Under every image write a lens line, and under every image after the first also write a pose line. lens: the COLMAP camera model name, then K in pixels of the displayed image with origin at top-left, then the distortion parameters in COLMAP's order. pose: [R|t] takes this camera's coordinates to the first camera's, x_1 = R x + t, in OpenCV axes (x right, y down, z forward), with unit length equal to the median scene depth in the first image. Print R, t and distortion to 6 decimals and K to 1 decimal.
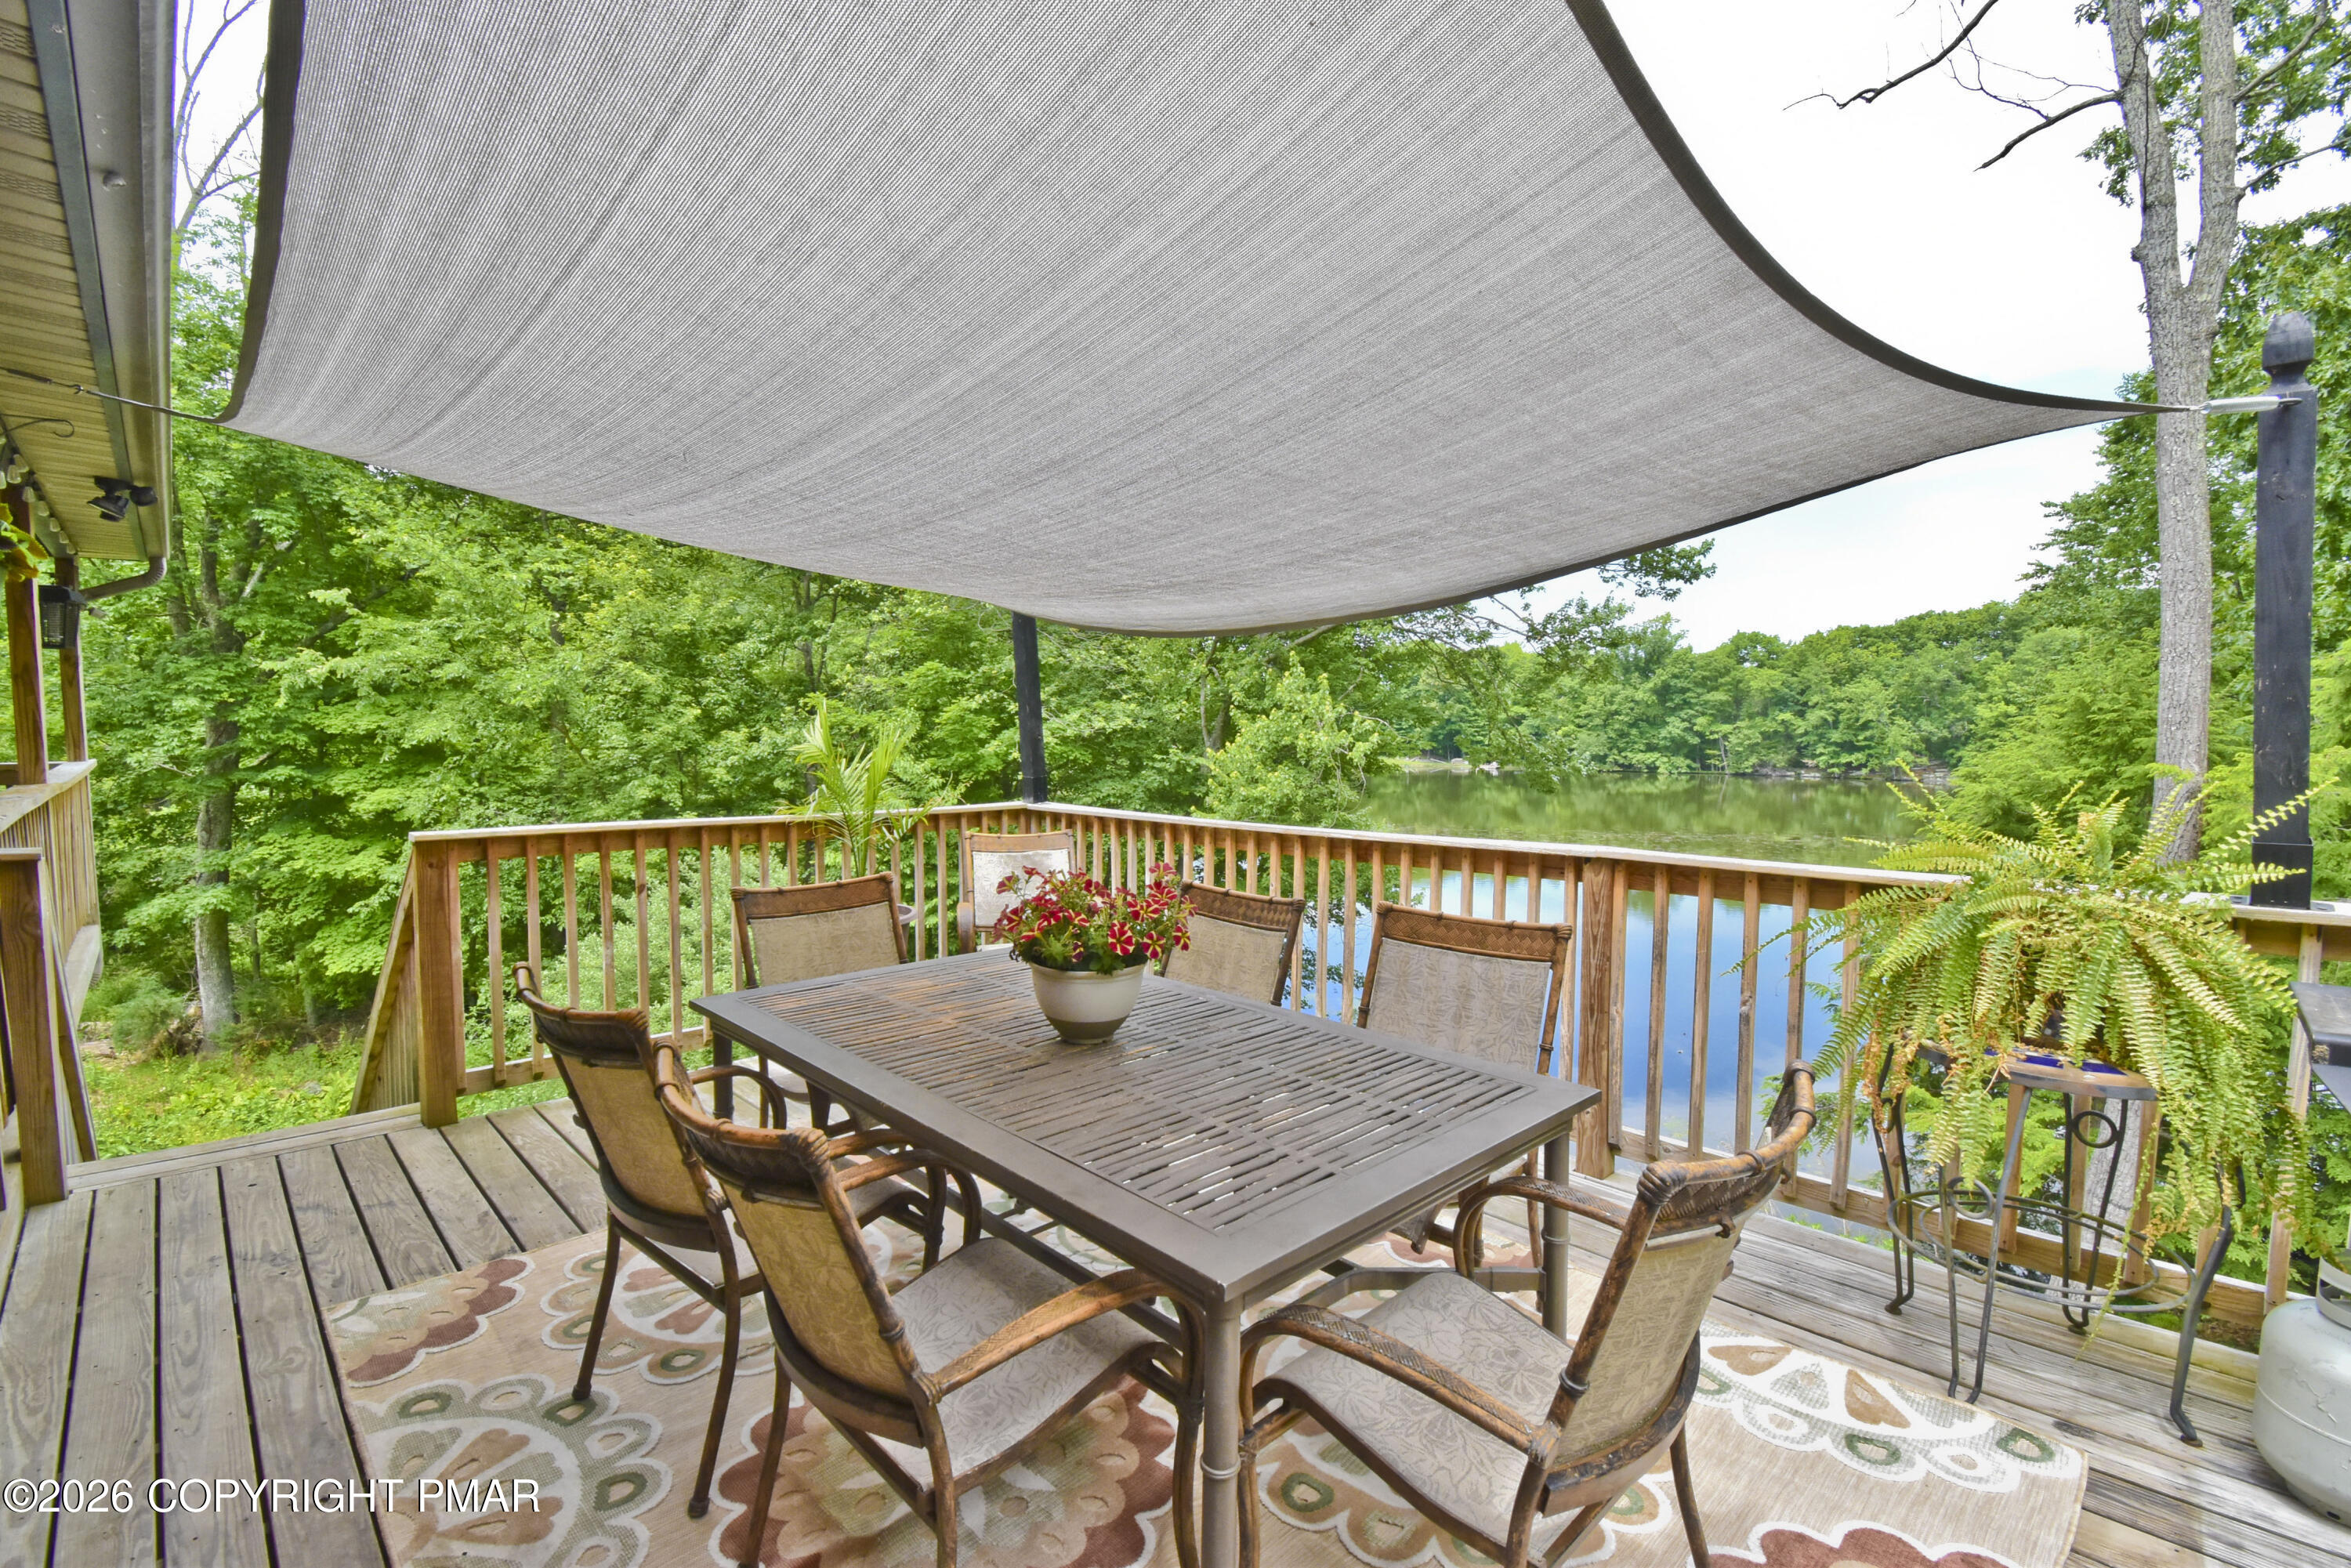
lens RADIAL K [[1079.4, 0, 1148.8], [0, 1079.4, 788.9], [0, 0, 1]] dist [0.000231, -0.020000]
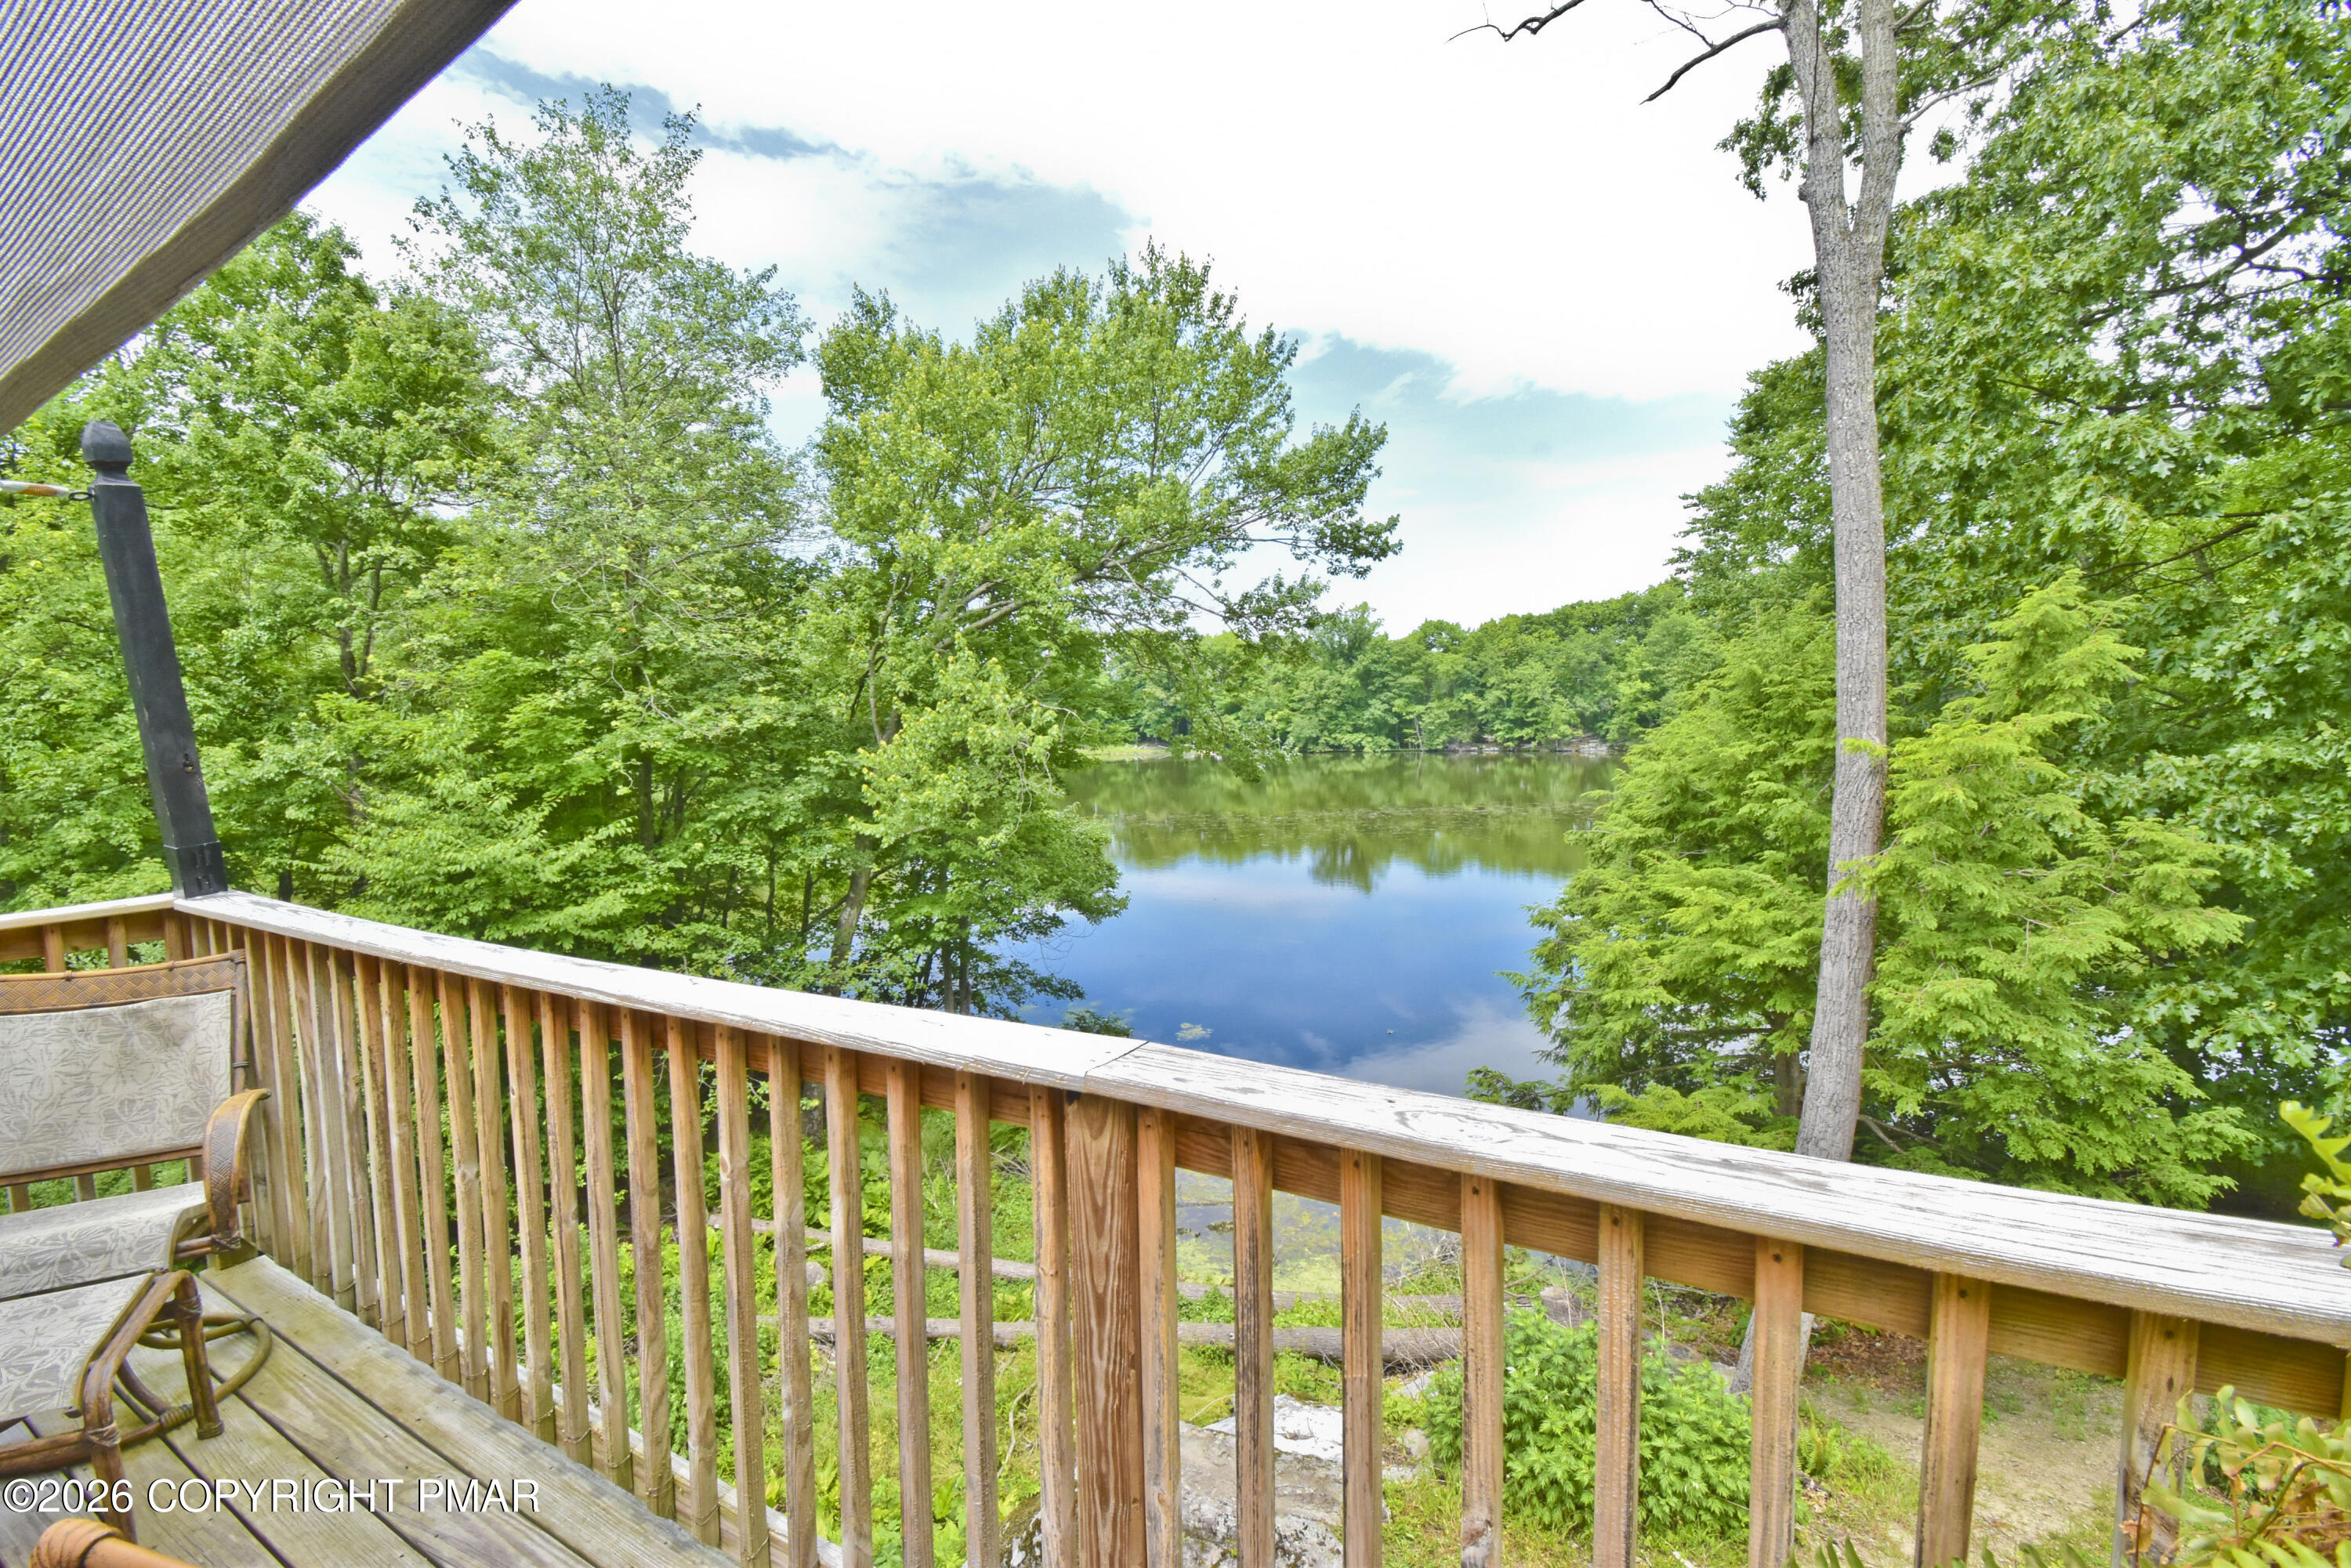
lens RADIAL K [[1093.8, 0, 1175.5], [0, 1093.8, 784.0], [0, 0, 1]] dist [-0.029666, -0.000267]
pose [[0.963010, -0.041863, 0.266195, 0.056600], [0.041011, 0.999120, 0.008763, -0.006670], [-0.266328, 0.002478, 0.963879, 0.103637]]
